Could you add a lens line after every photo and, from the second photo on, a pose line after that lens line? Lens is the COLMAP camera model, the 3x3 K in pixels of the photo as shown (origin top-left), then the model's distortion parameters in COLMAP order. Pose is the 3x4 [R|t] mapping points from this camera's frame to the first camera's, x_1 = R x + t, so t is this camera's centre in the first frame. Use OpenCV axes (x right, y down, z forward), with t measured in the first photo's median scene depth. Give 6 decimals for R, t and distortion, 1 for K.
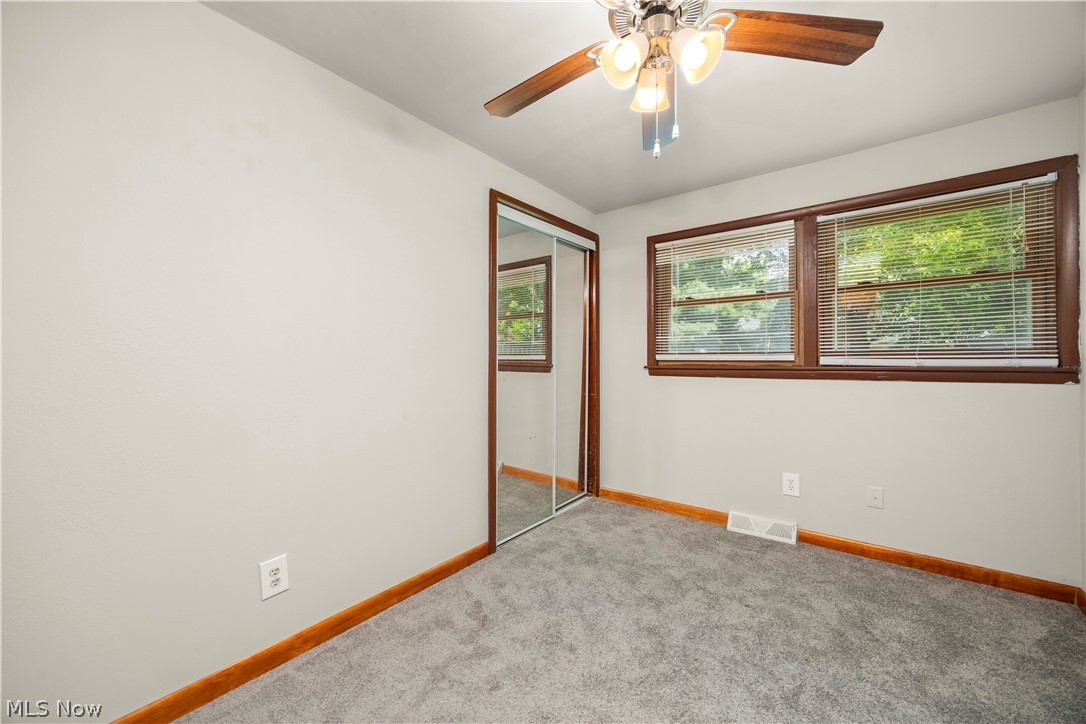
lens RADIAL K [[417.3, 0, 543.1], [0, 417.3, 364.9], [0, 0, 1]] dist [-0.000883, -0.000403]
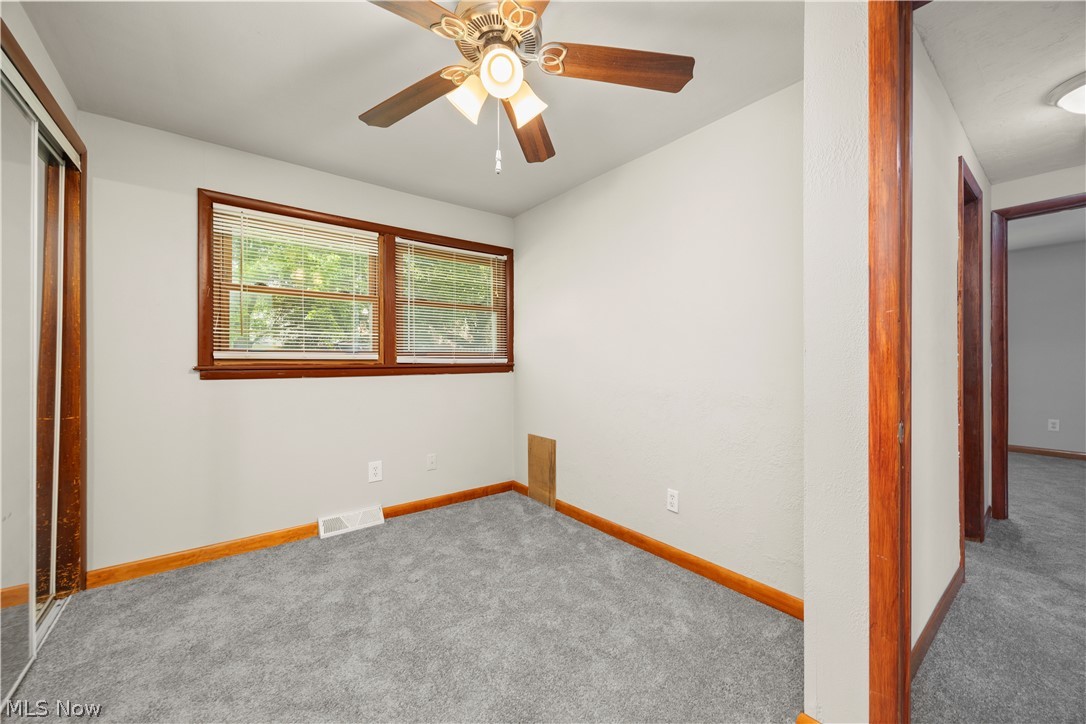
lens RADIAL K [[417.3, 0, 543.1], [0, 417.3, 364.9], [0, 0, 1]] dist [-0.000883, -0.000403]
pose [[0.244148, -0.011872, 0.969665, -0.380636], [0.010161, 0.999901, 0.009684, -0.002058], [-0.969685, 0.007488, 0.244244, 0.307220]]
